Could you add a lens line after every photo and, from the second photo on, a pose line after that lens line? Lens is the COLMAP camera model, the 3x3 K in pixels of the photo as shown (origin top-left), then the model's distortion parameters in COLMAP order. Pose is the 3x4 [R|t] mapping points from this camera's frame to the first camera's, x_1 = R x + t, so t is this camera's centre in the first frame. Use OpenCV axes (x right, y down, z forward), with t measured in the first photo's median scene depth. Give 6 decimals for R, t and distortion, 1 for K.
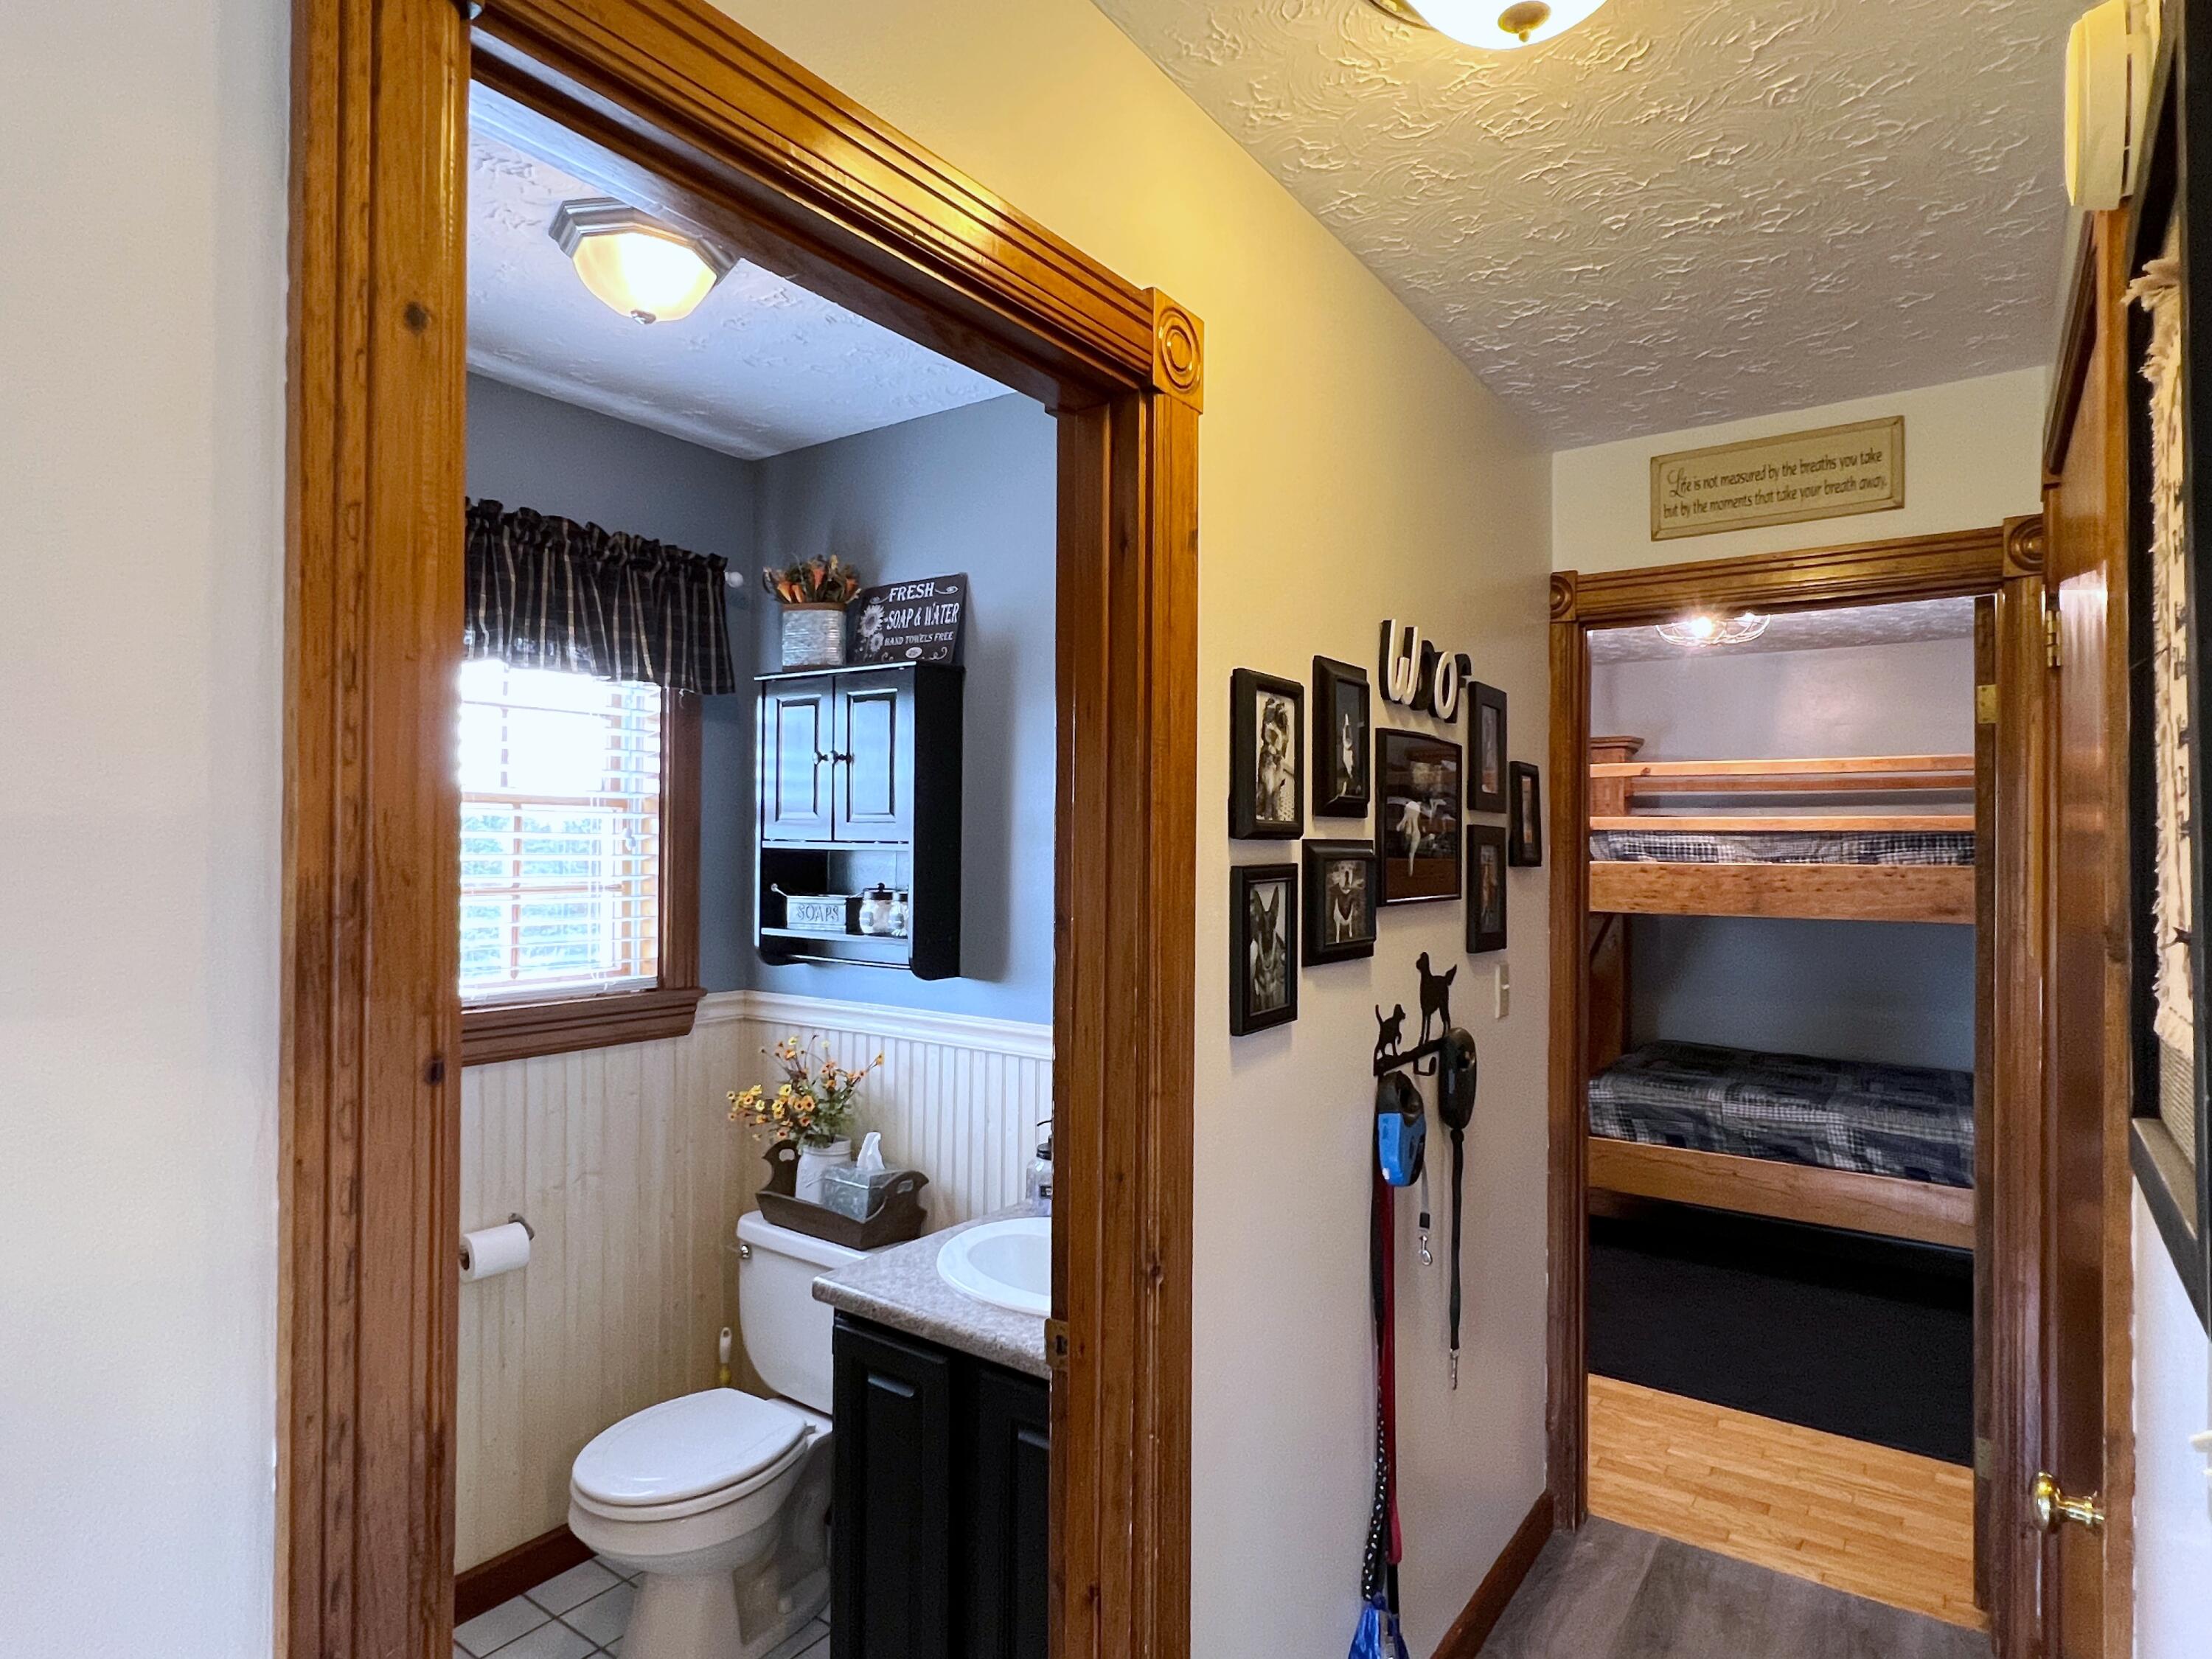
lens RADIAL K [[1246.0, 0, 1108.2], [0, 1246.0, 833.2], [0, 0, 1]] dist [0.040053, 0.002155]
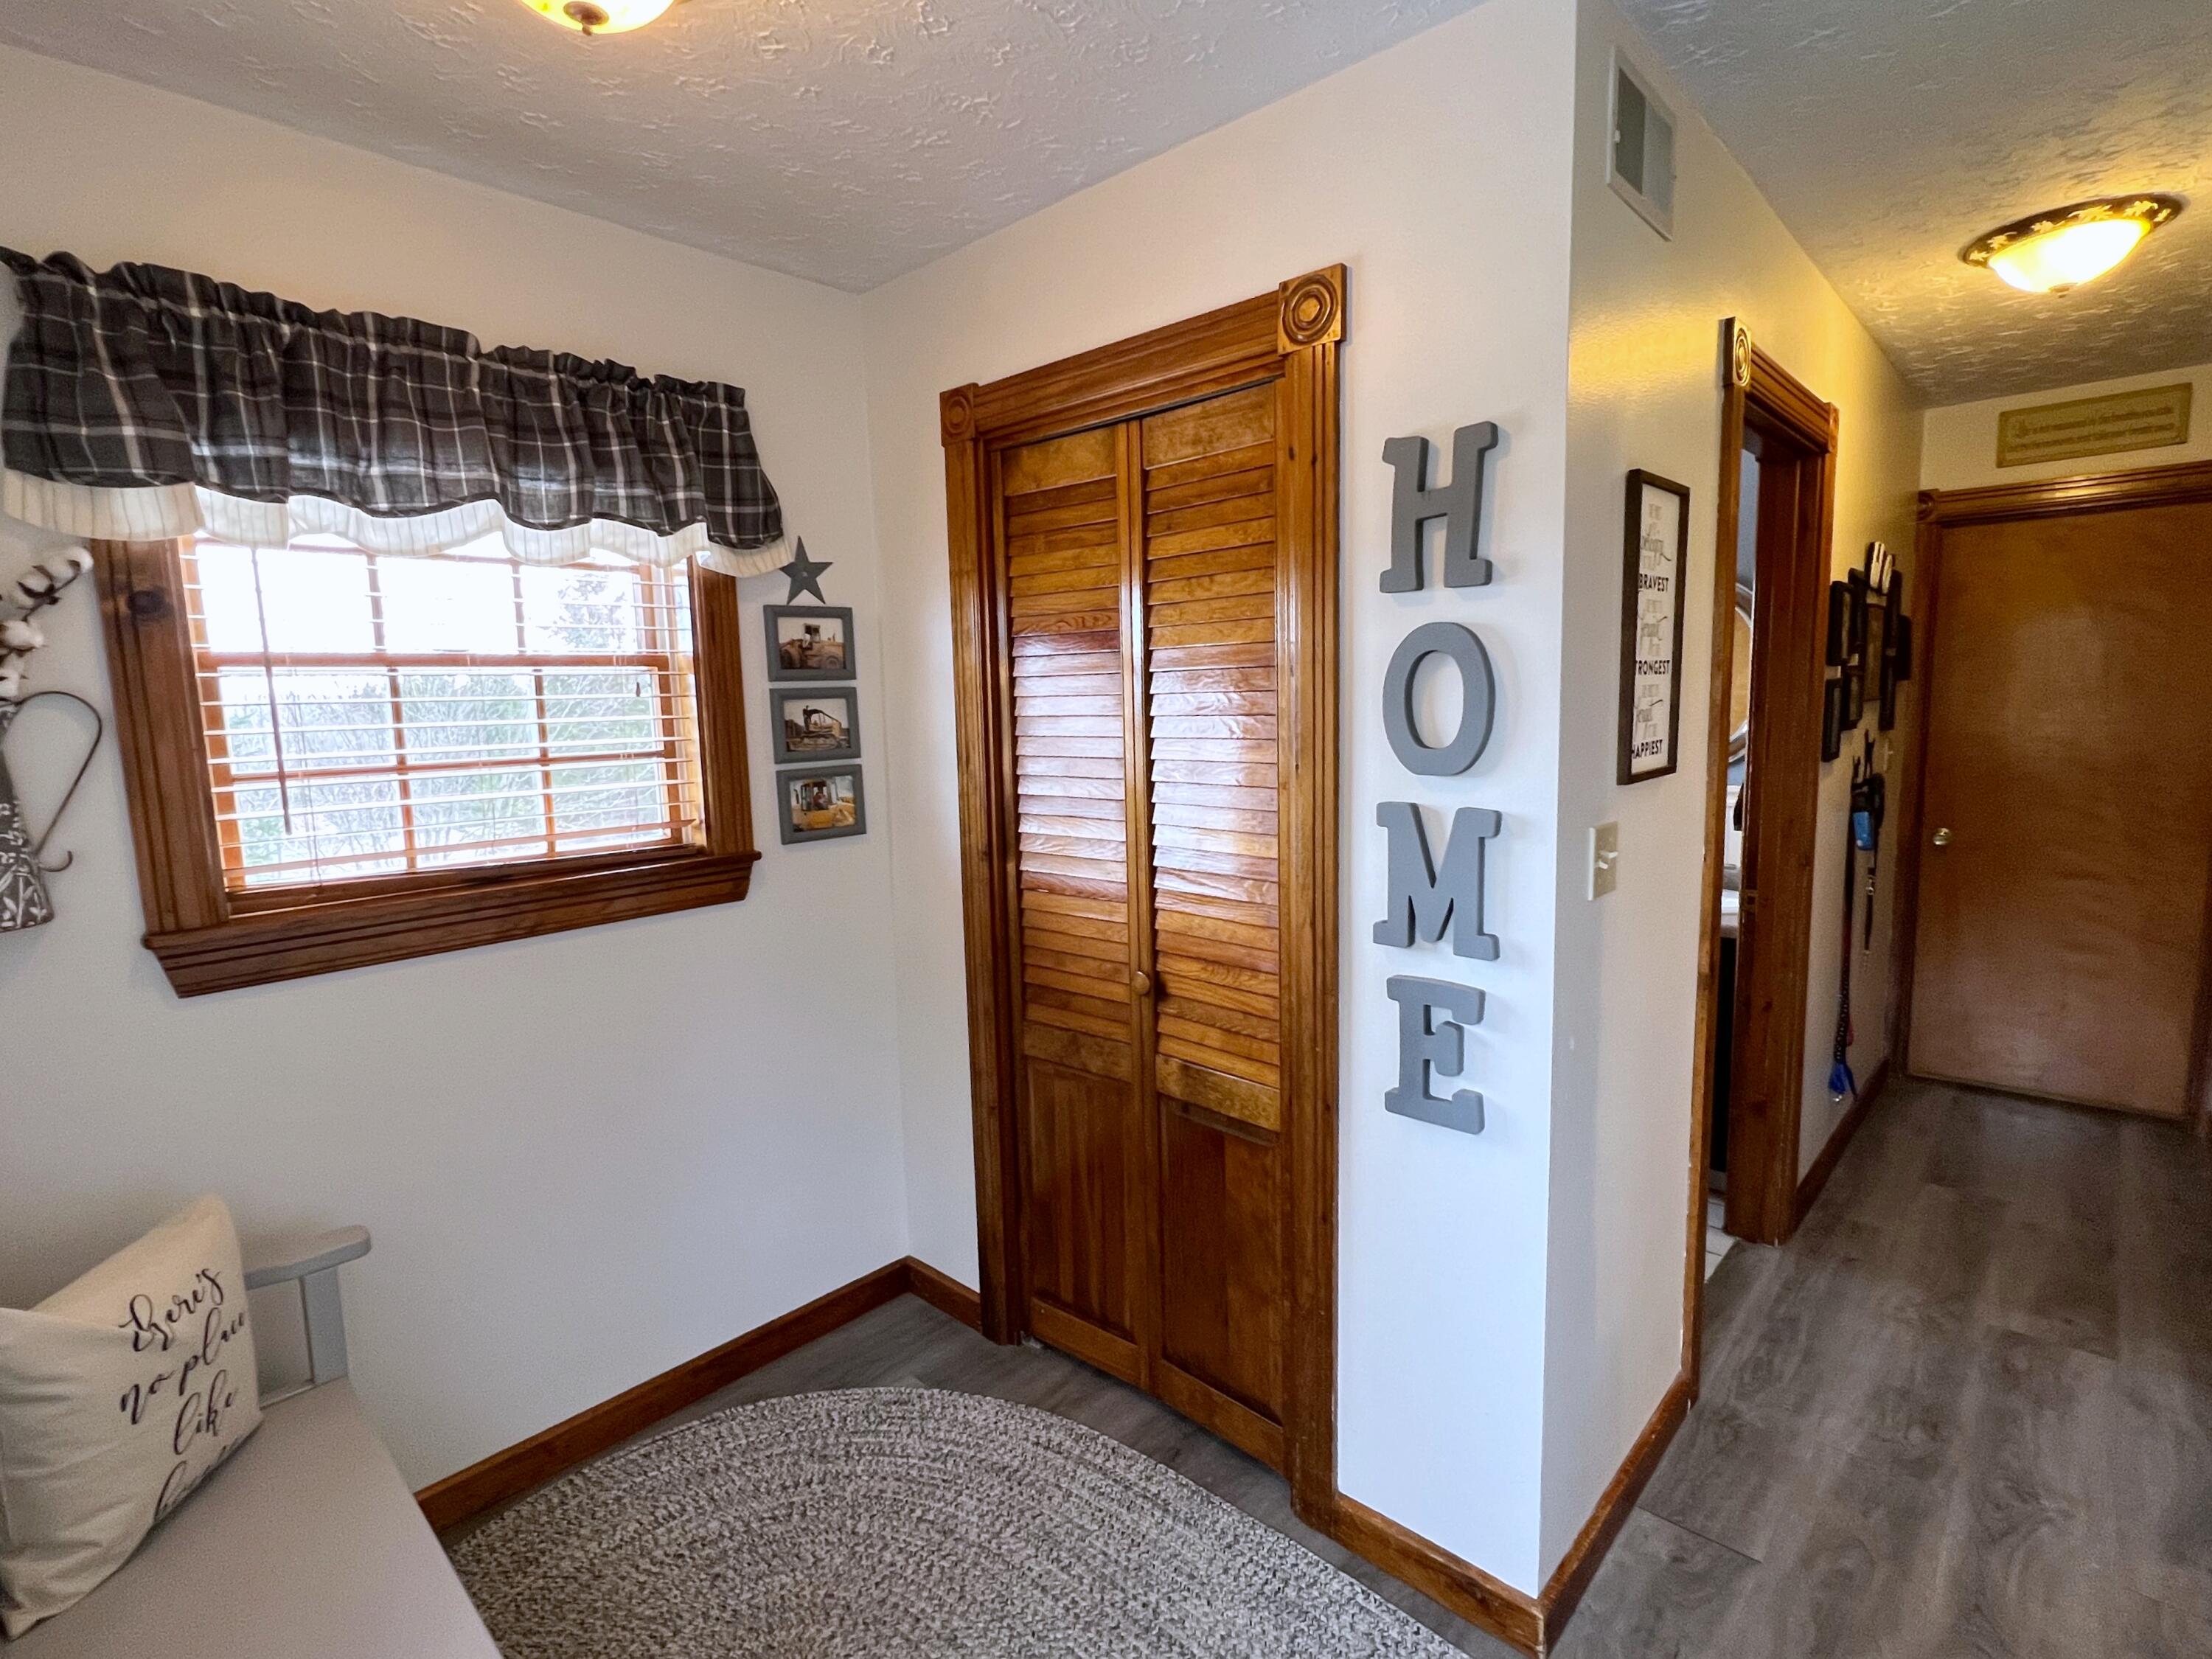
lens RADIAL K [[1074.6, 0, 1098.2], [0, 1074.6, 820.0], [0, 0, 1]] dist [0.005175, 0.000487]
pose [[0.986967, -0.025387, -0.158909, -0.524606], [0.043675, 0.992672, 0.112670, 0.005117], [0.154884, -0.118142, 0.980843, -0.610157]]
